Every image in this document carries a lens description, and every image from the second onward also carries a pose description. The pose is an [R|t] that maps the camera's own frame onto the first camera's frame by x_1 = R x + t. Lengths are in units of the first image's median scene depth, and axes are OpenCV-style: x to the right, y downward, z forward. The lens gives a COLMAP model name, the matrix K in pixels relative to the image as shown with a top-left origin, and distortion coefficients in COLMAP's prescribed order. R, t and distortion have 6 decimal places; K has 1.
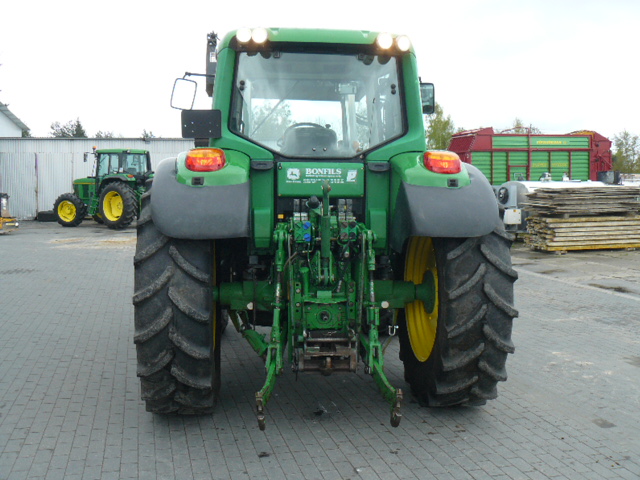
lens RADIAL K [[700.0, 0, 304.0], [0, 700.0, 236.4], [0, 0, 1]] dist [-0.131150, 0.000000]
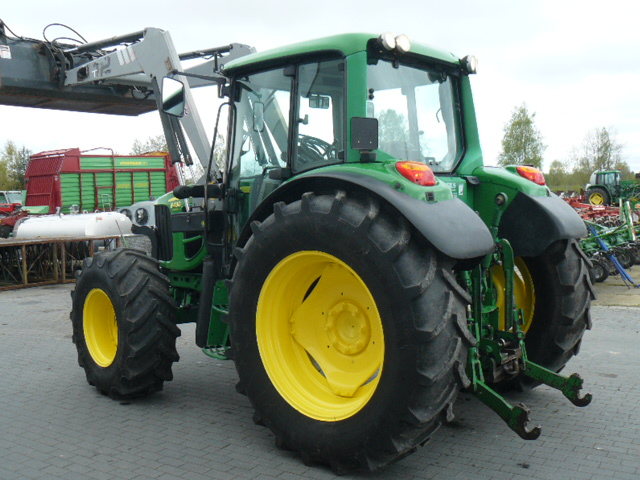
lens RADIAL K [[700.0, 0, 320.2], [0, 700.0, 237.0], [0, 0, 1]] dist [-0.131150, 0.000000]
pose [[0.727572, -0.061091, 0.683306, -0.145357], [0.082766, 0.996569, 0.000971, -0.006342], [-0.681021, 0.055848, 0.730131, 0.071440]]
